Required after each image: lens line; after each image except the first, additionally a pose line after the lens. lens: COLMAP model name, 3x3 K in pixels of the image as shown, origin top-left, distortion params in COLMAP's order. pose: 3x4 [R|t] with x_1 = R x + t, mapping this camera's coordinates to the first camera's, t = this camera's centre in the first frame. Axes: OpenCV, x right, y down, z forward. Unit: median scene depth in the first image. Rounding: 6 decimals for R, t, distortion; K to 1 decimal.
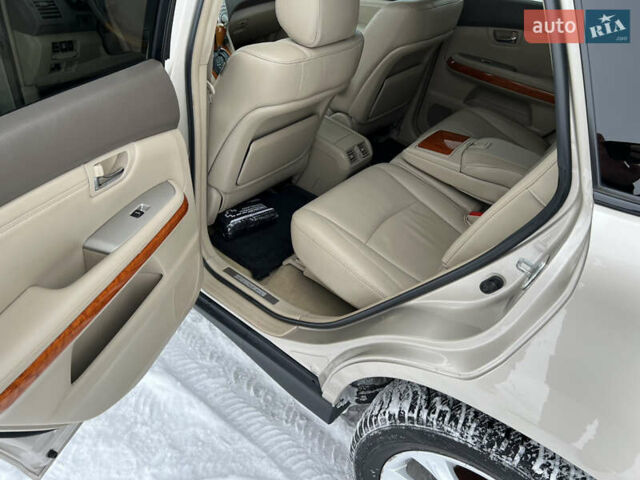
lens RADIAL K [[465.4, 0, 320.0], [0, 465.4, 240.0], [0, 0, 1]] dist [0.005180, -0.001523]
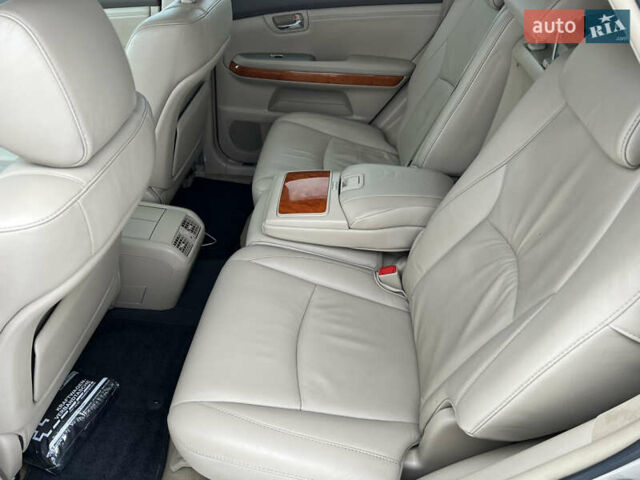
lens RADIAL K [[465.4, 0, 320.0], [0, 465.4, 240.0], [0, 0, 1]] dist [0.005180, -0.001523]
pose [[0.831853, -0.410387, 0.373635, -0.020298], [0.389441, 0.911272, 0.133863, -0.232460], [-0.395419, 0.034154, 0.917866, 0.321934]]
